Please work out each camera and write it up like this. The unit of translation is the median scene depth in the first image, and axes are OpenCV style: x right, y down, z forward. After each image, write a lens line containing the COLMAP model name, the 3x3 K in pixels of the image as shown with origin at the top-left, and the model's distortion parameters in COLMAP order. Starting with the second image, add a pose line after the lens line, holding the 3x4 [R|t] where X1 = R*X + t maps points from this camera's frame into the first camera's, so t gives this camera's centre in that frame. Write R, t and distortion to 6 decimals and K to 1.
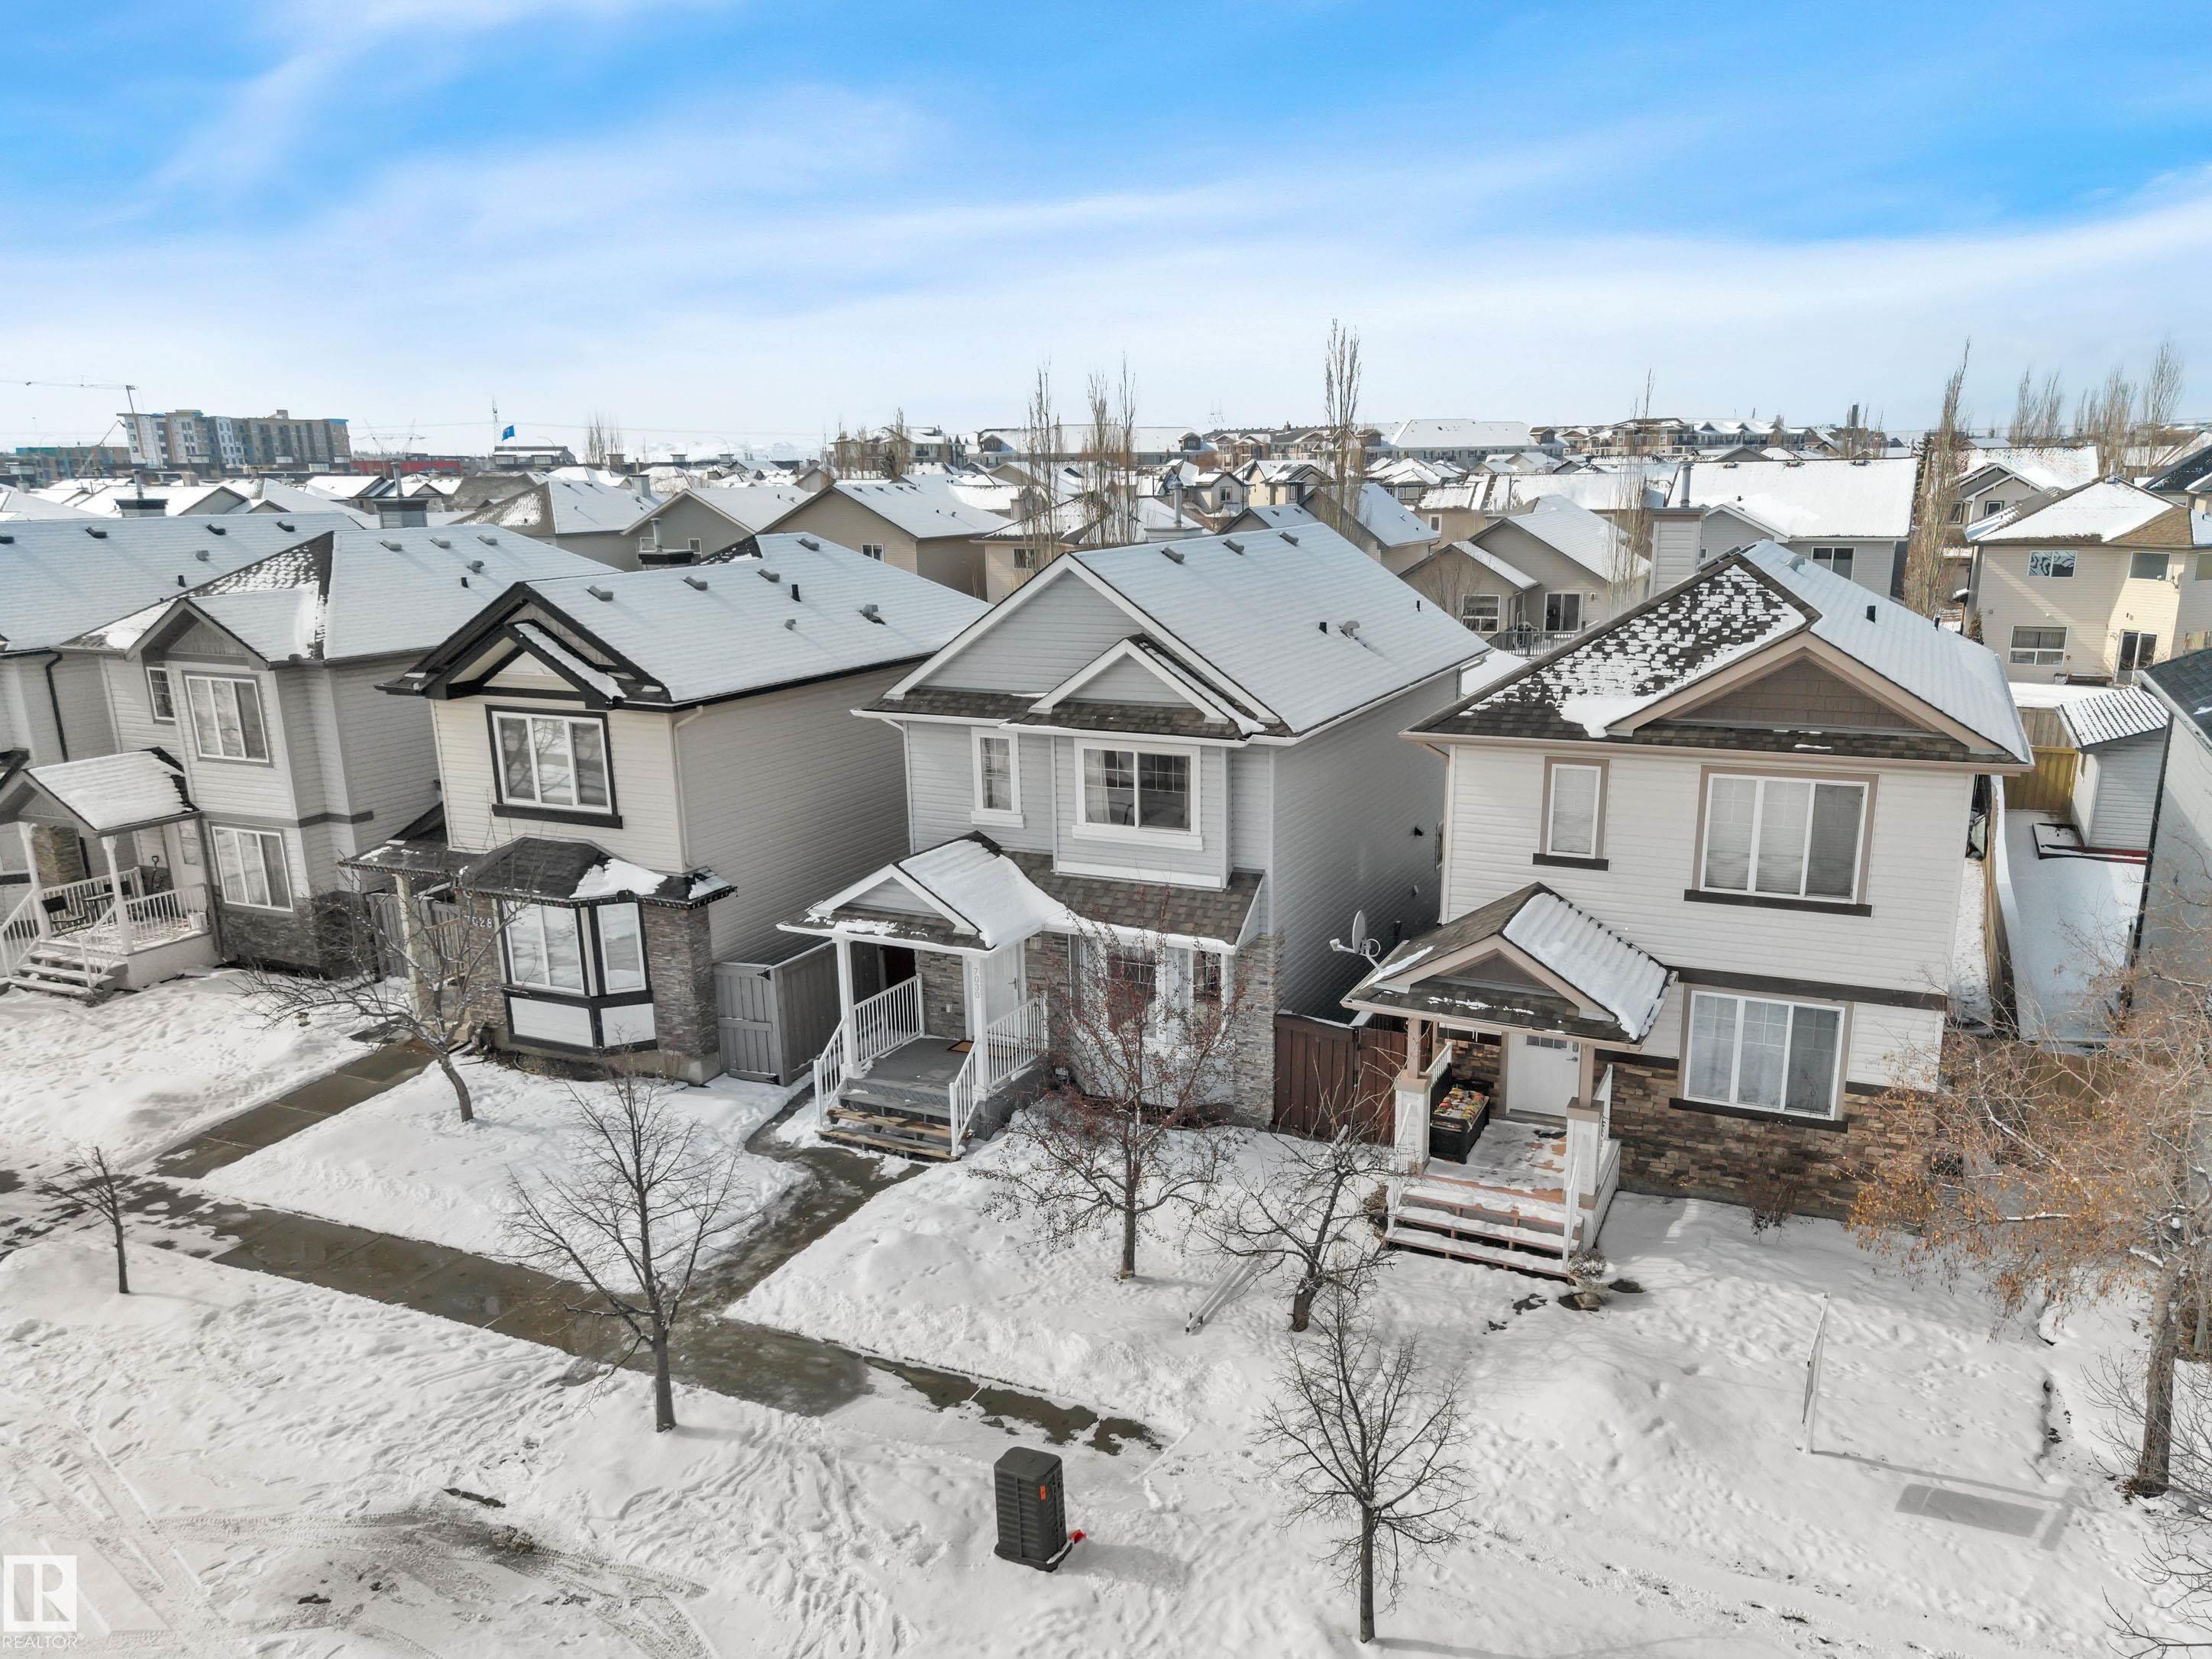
lens RADIAL K [[1471.1, 0, 1184.5], [0, 1471.1, 887.6], [0, 0, 1]] dist [0.051261, -0.020300]
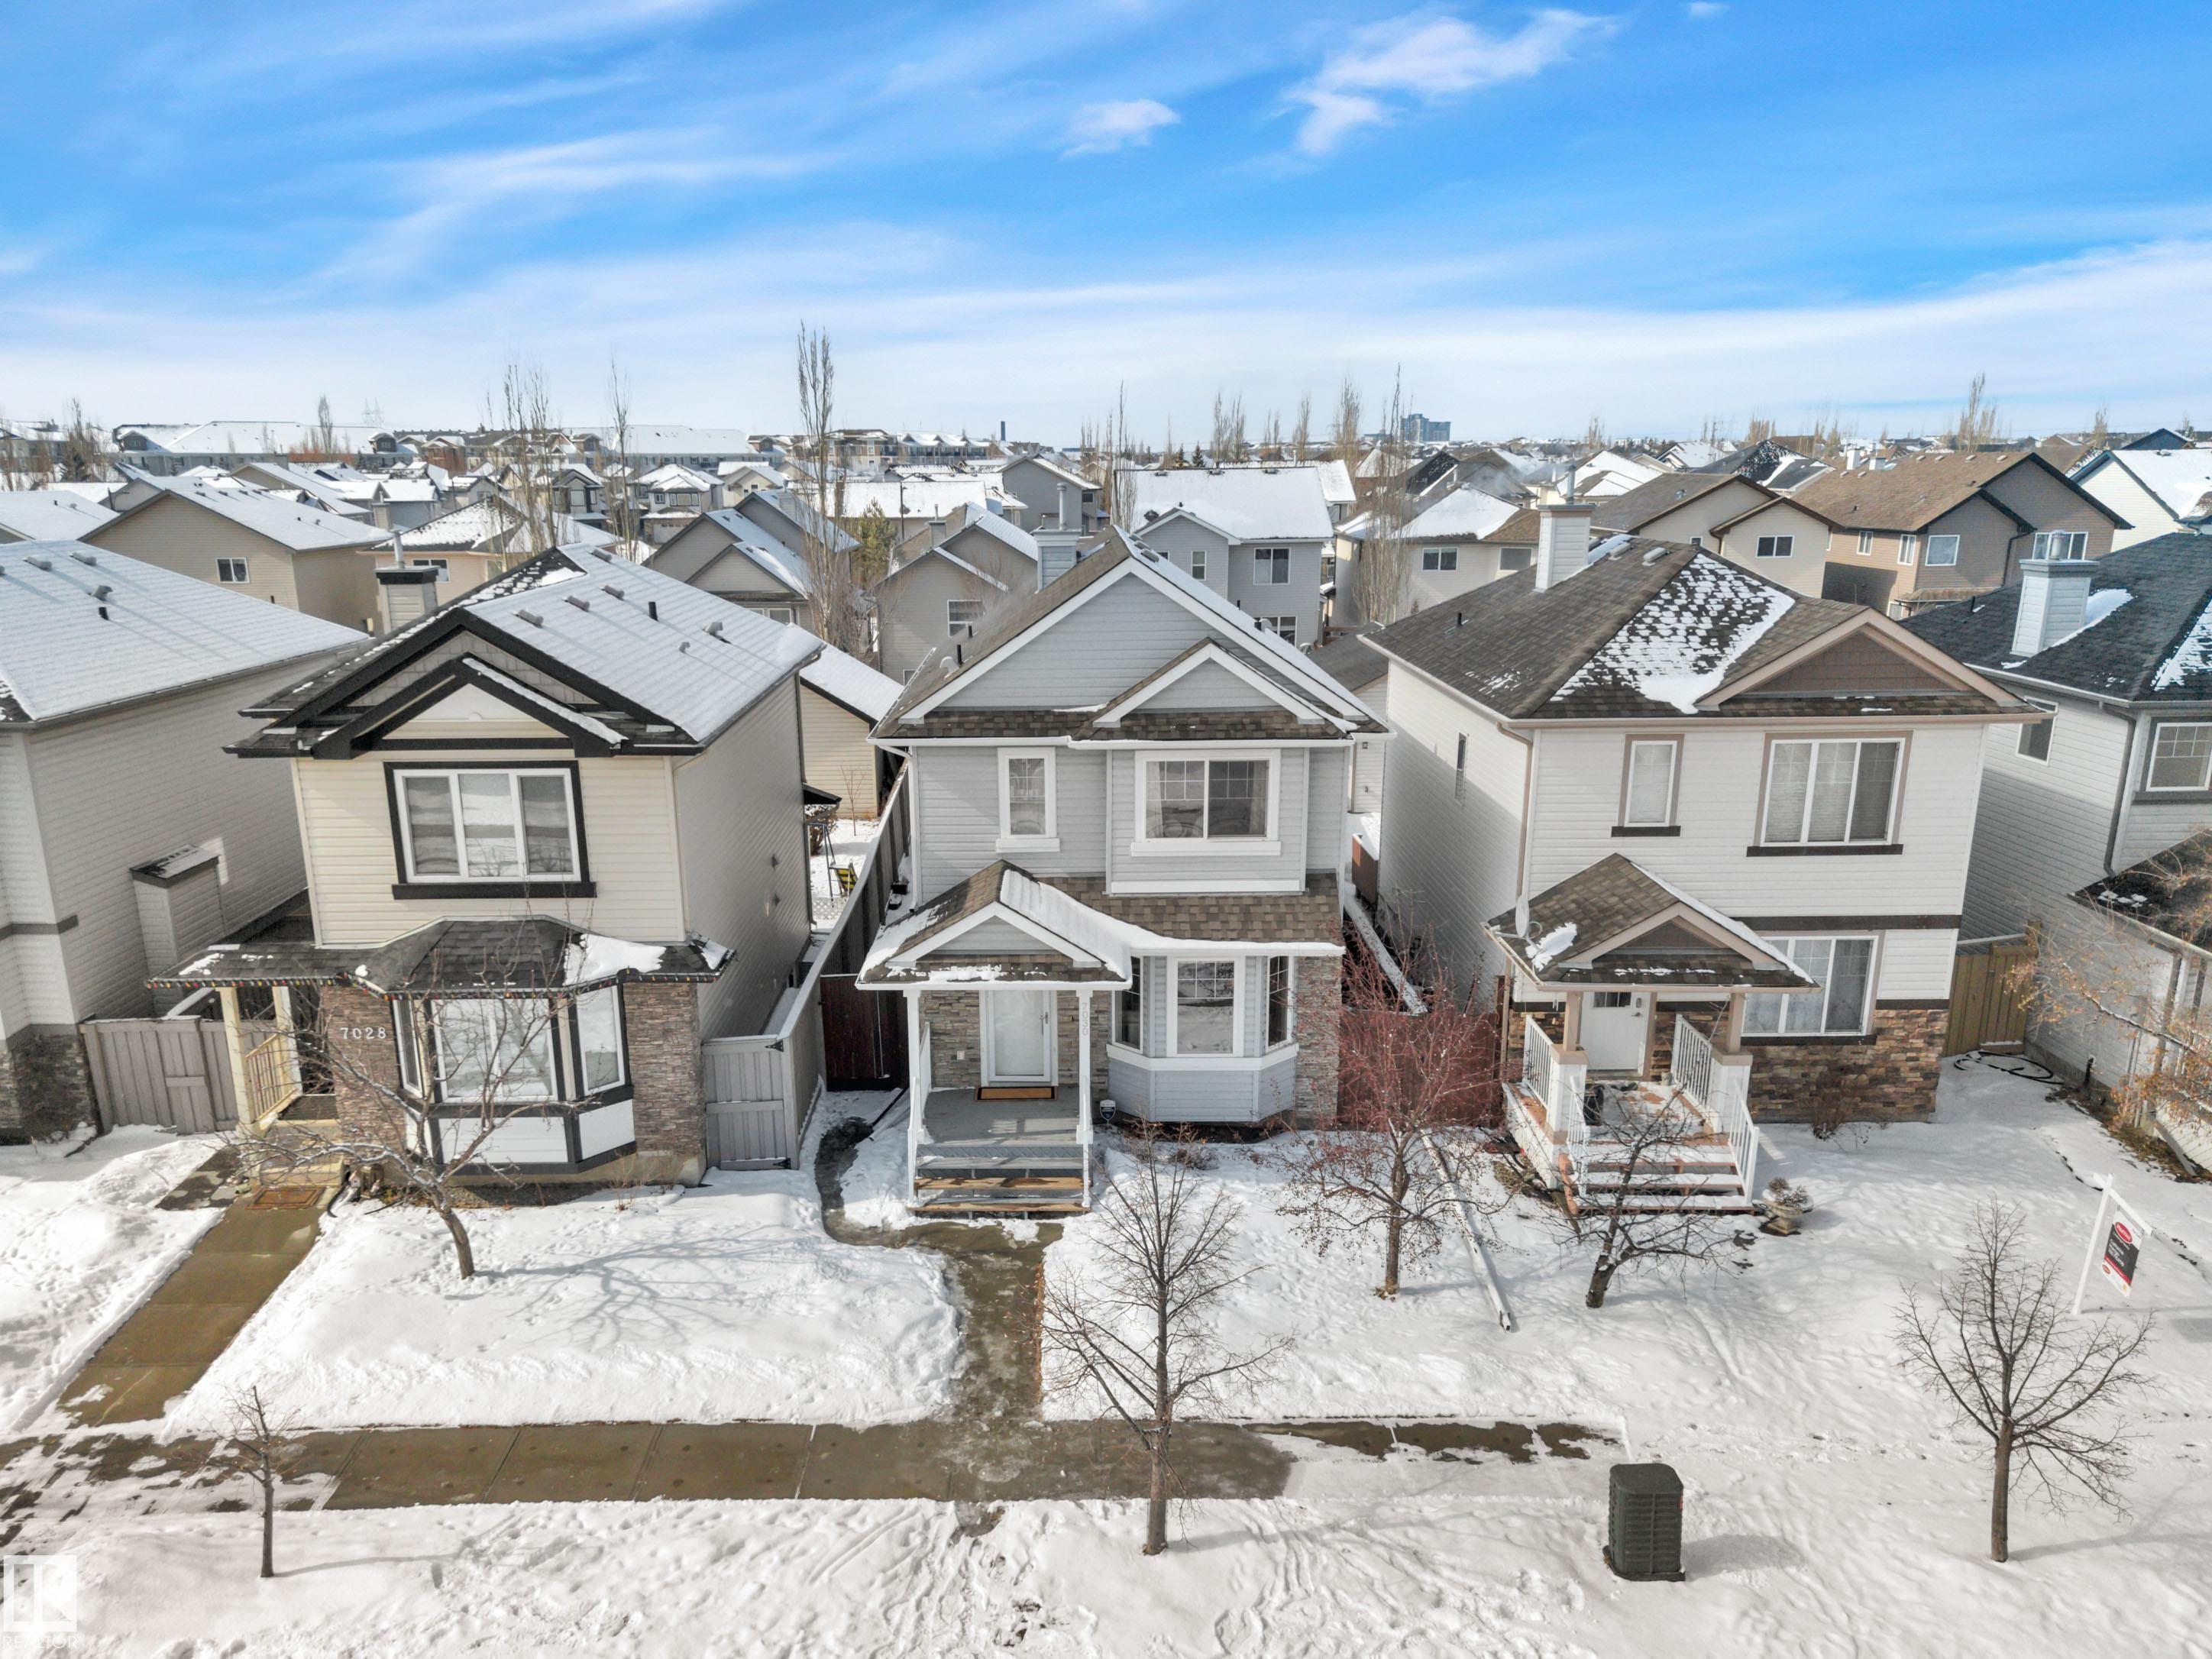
lens RADIAL K [[1471.1, 0, 1031.2], [0, 1471.1, 902.2], [0, 0, 1]] dist [0.051261, -0.020300]
pose [[0.925534, -0.104716, 0.363899, -0.500042], [0.102999, 0.994388, 0.024179, -0.034760], [-0.364388, 0.015103, 0.931125, 0.141639]]
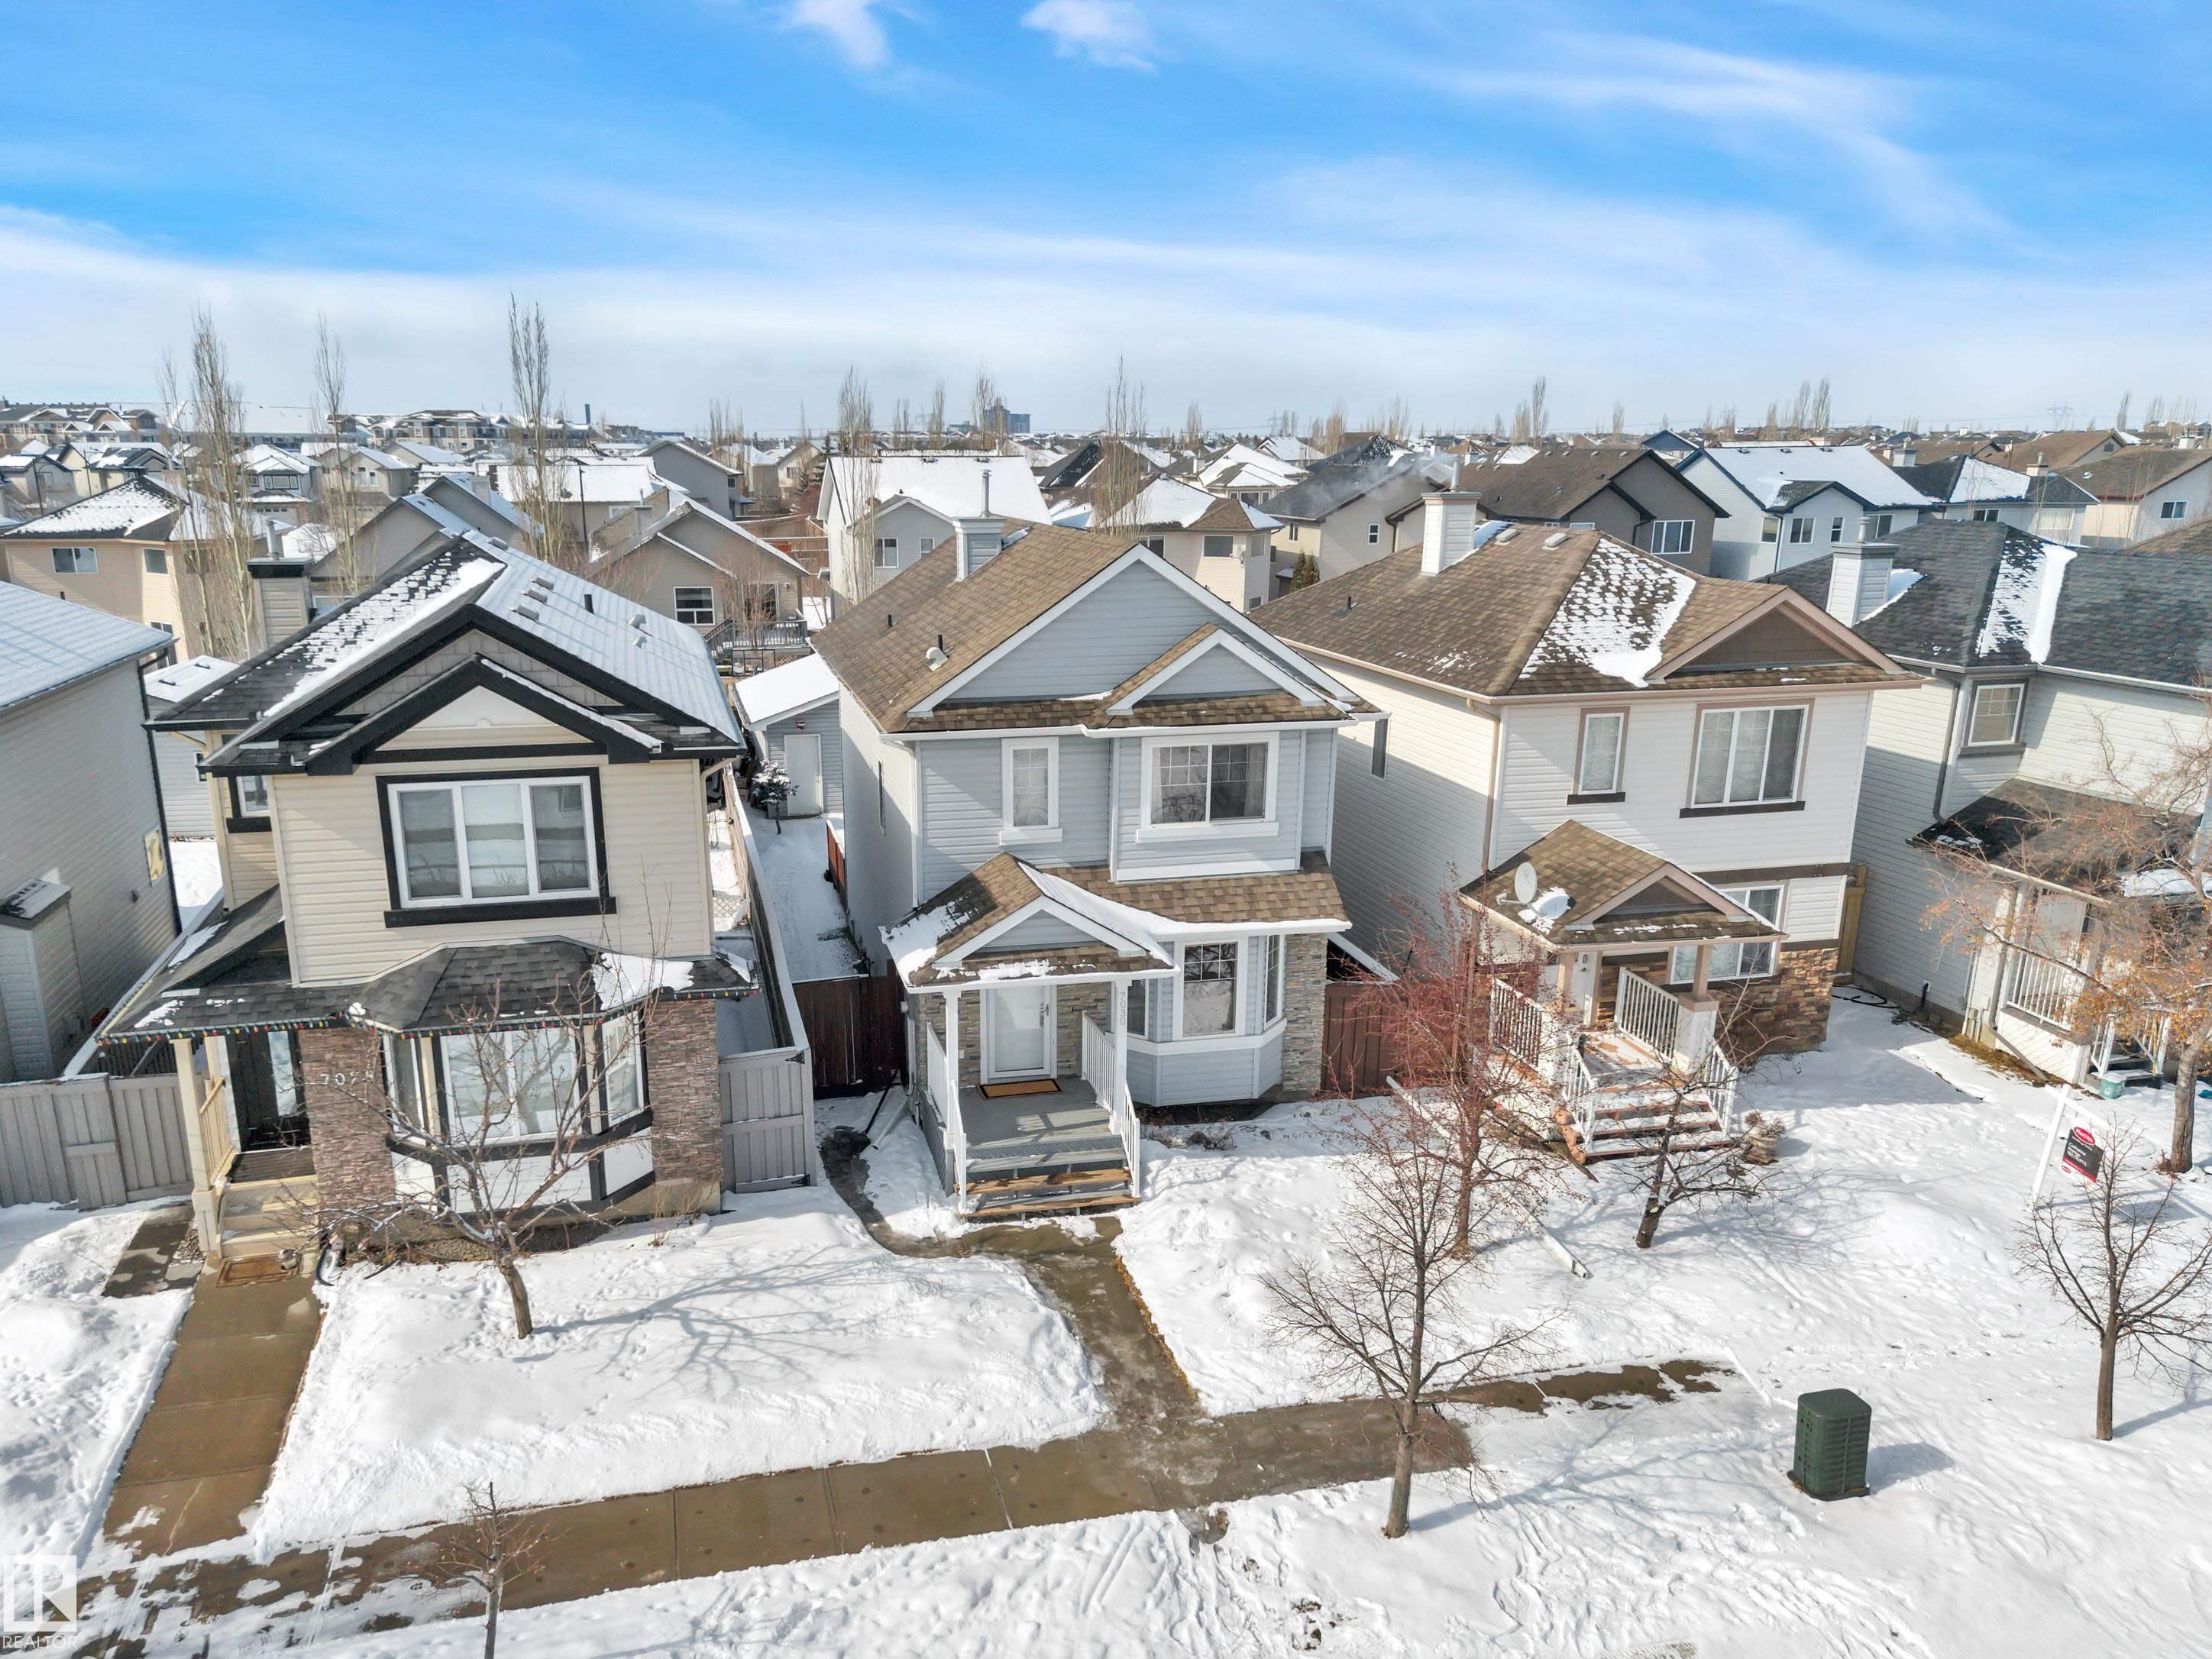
lens RADIAL K [[1471.1, 0, 964.4], [0, 1471.1, 878.0], [0, 0, 1]] dist [0.051261, -0.020300]
pose [[0.828742, -0.146242, 0.540185, -0.706794], [0.146652, 0.988272, 0.042560, -0.070131], [-0.540074, 0.043948, 0.840470, 0.268670]]
